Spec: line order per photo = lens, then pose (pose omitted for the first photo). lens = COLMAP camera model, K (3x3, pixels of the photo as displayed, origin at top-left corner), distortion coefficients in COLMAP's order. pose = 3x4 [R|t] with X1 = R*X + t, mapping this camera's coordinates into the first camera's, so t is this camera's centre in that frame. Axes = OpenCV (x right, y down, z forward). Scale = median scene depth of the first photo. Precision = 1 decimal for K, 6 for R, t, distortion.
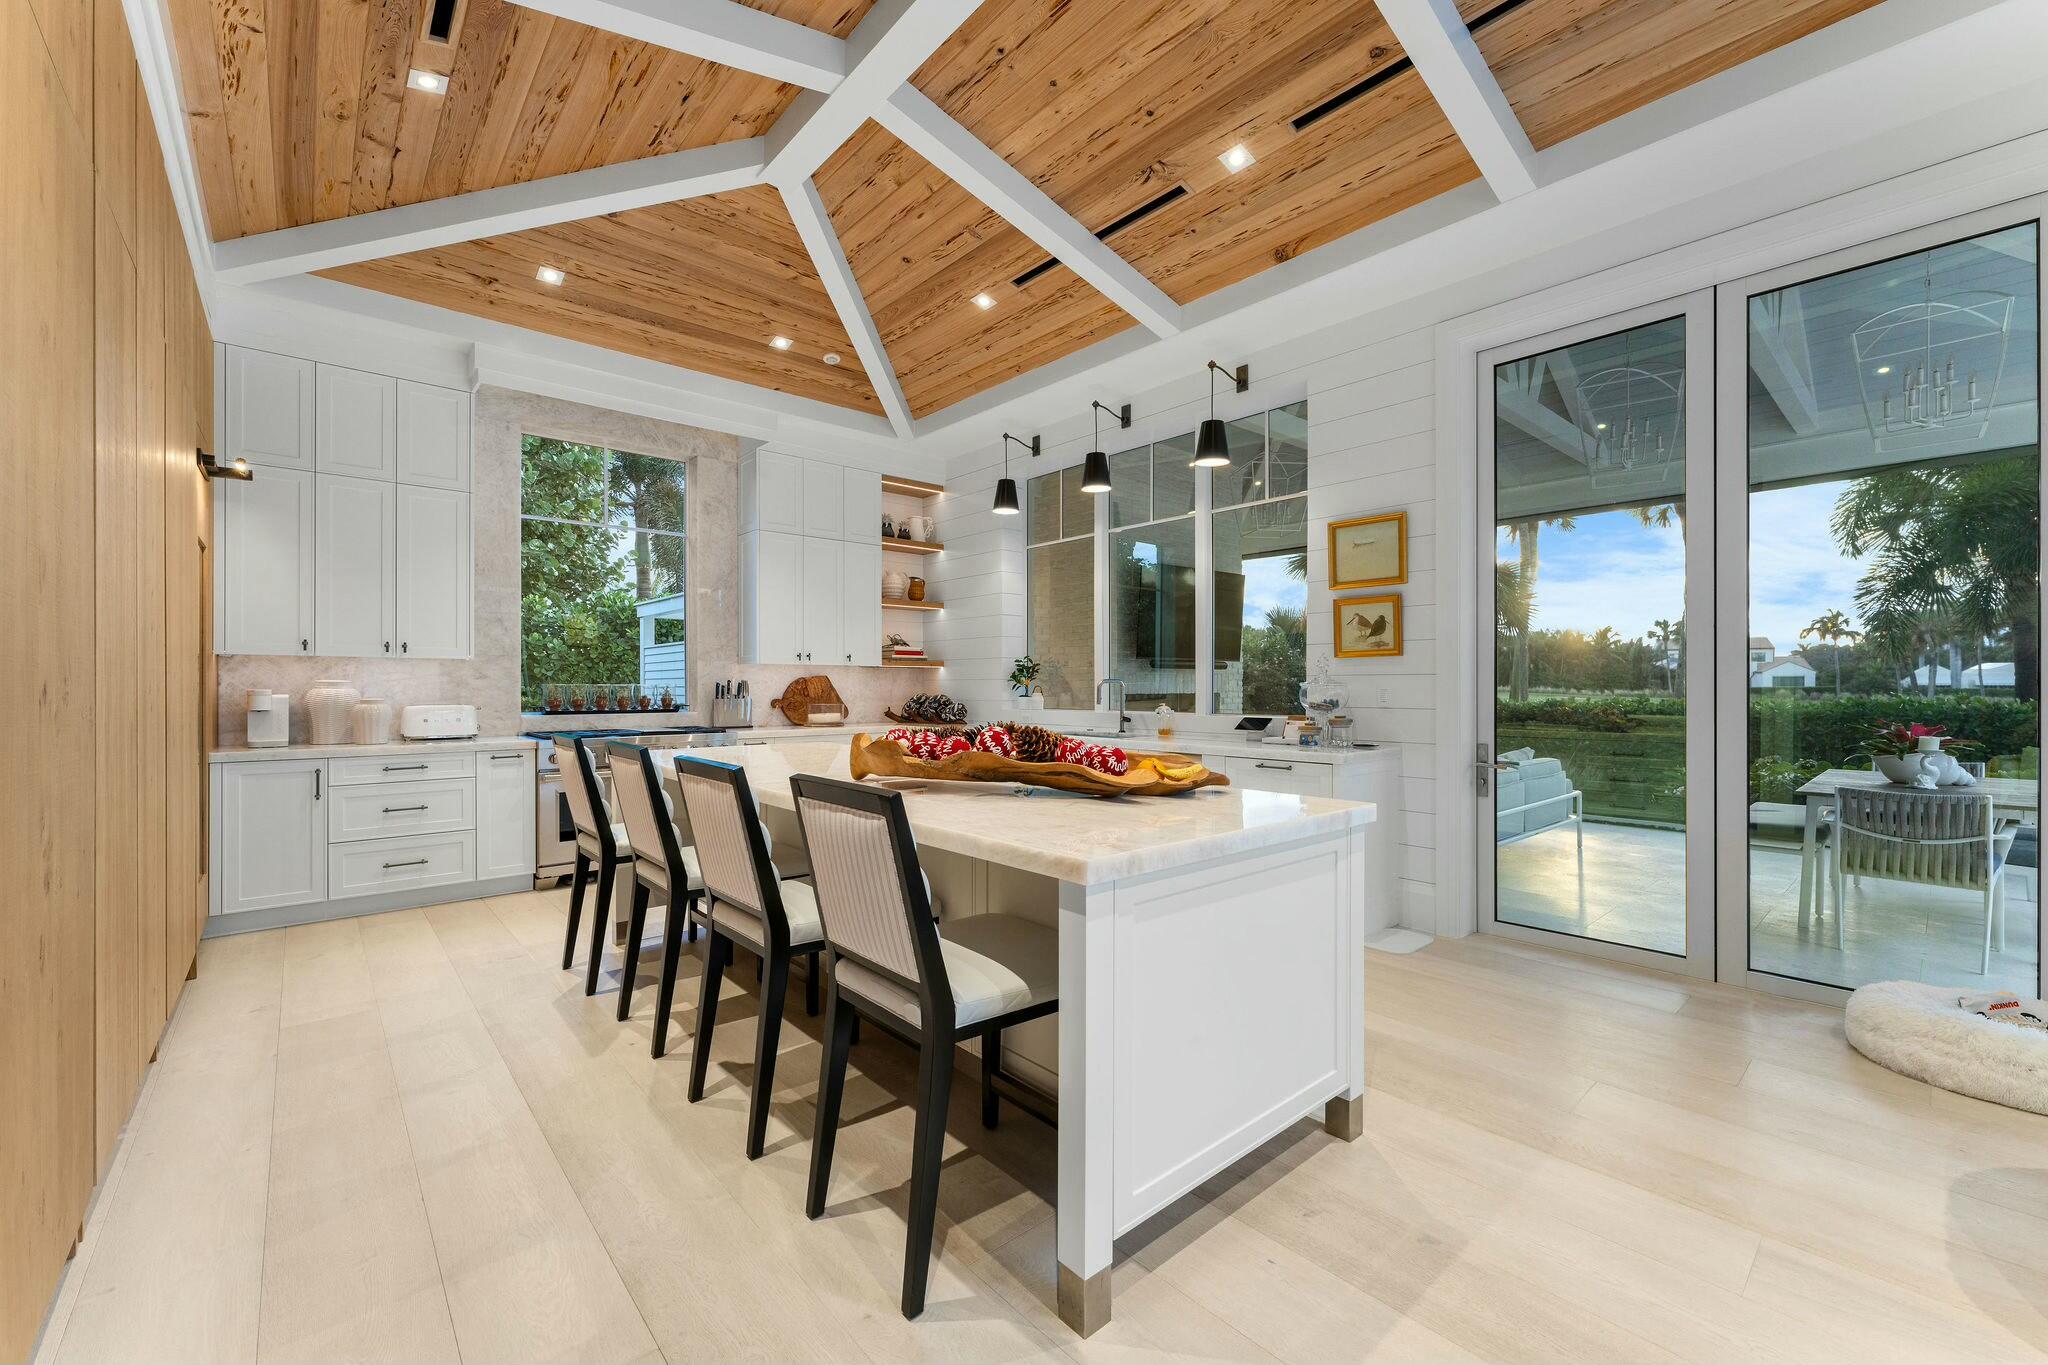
lens RADIAL K [[822.7, 0, 1017.0], [0, 822.7, 683.1], [0, 0, 1]] dist [-0.001382, 0.000095]
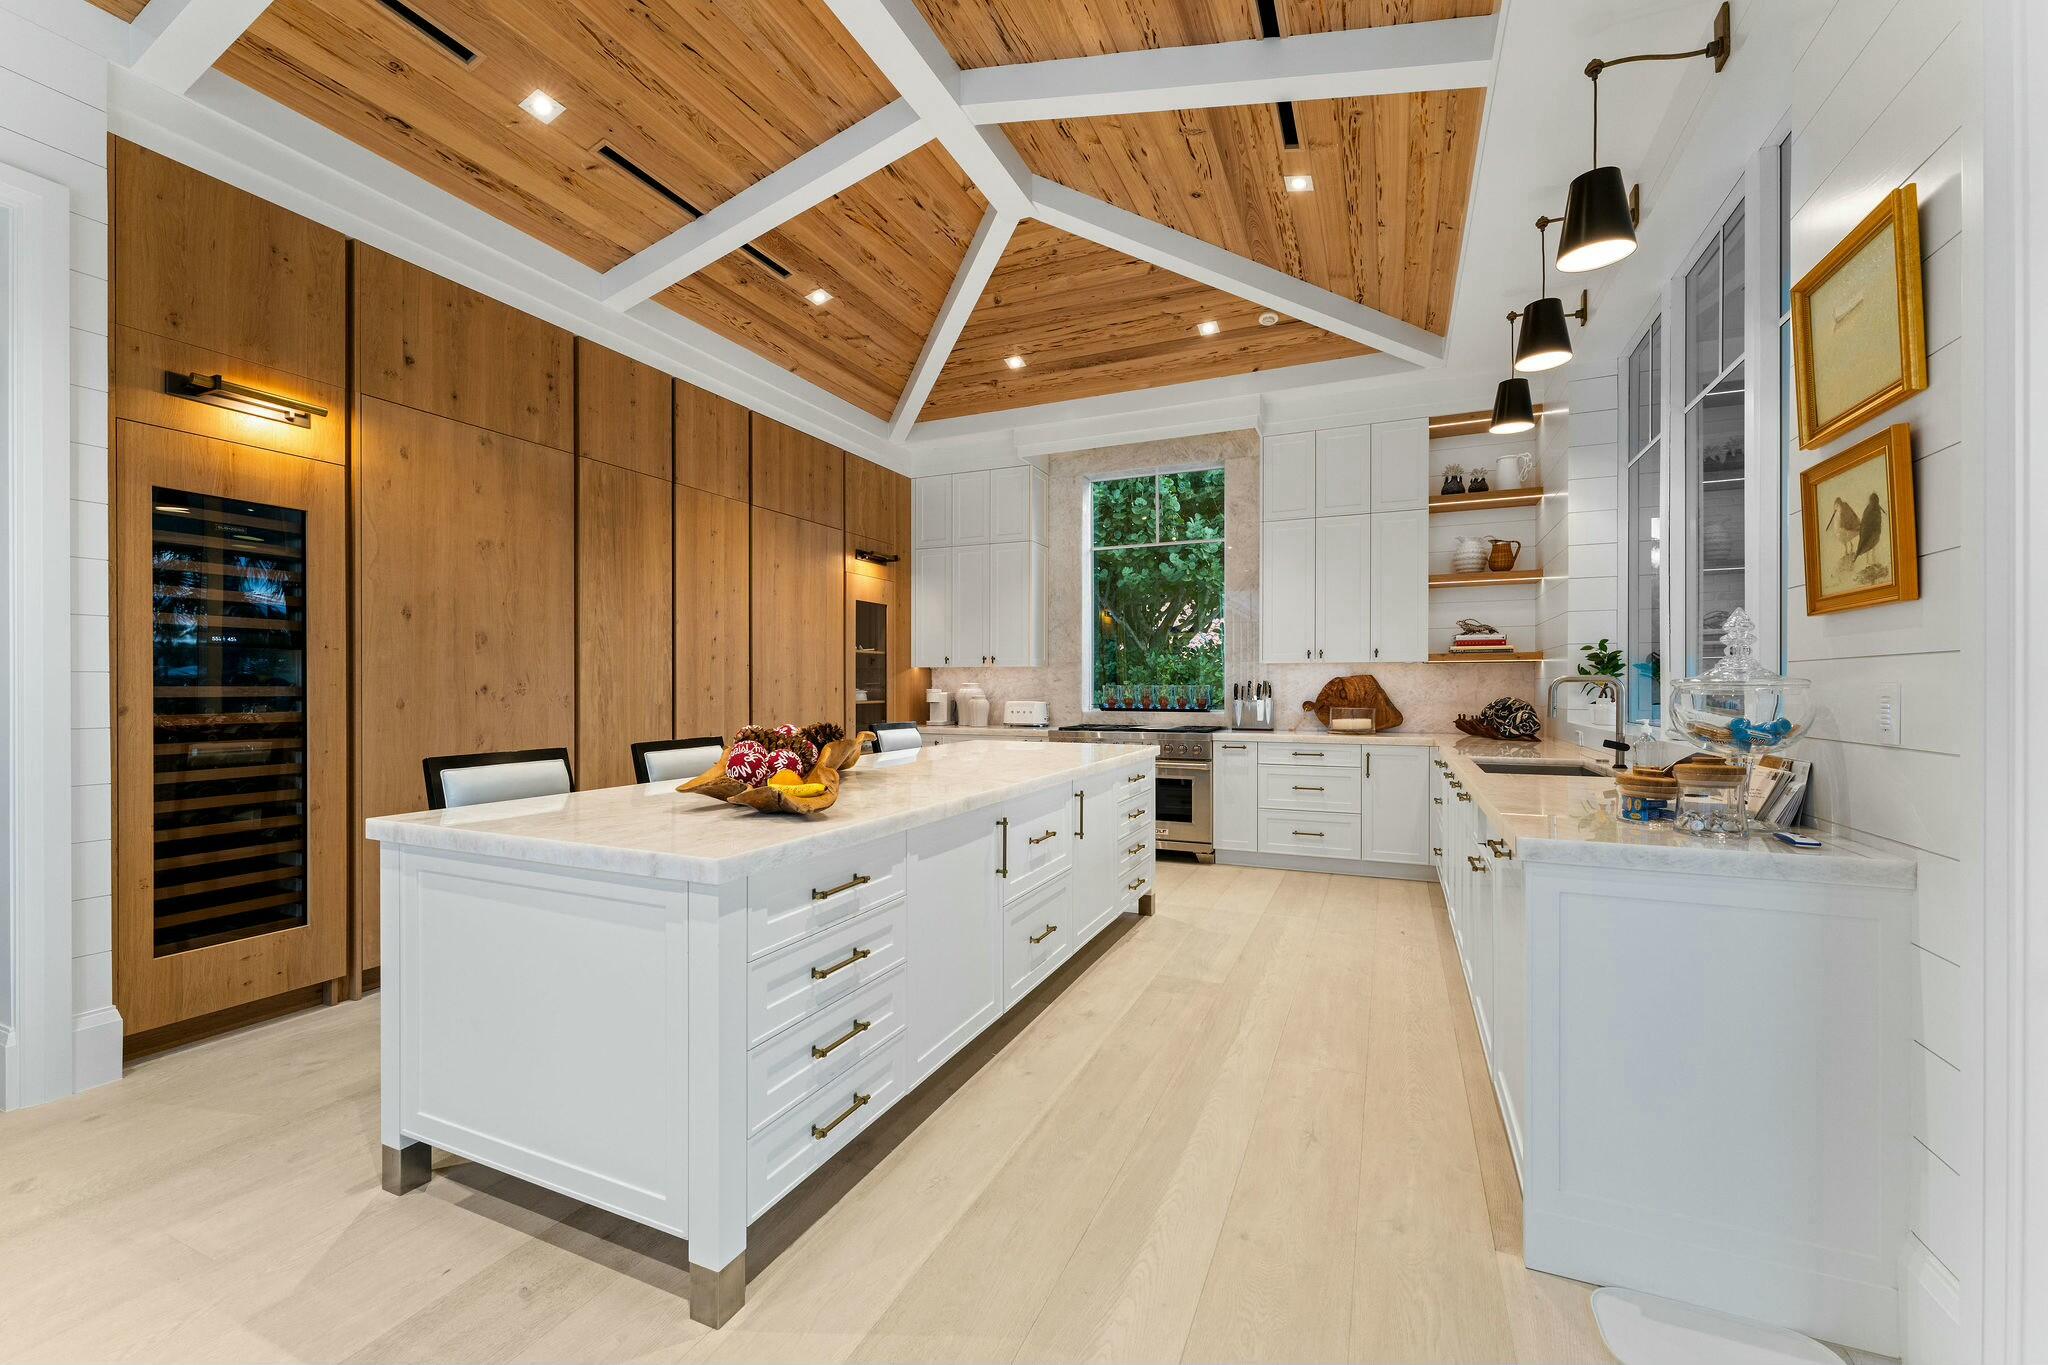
lens RADIAL K [[822.7, 0, 1018.8], [0, 822.7, 686.0], [0, 0, 1]] dist [-0.001382, 0.000095]
pose [[0.421576, -0.001374, -0.906792, 0.510089], [0.003740, 0.999993, 0.000224, 0.001455], [0.906786, -0.003486, 0.421578, 0.413382]]
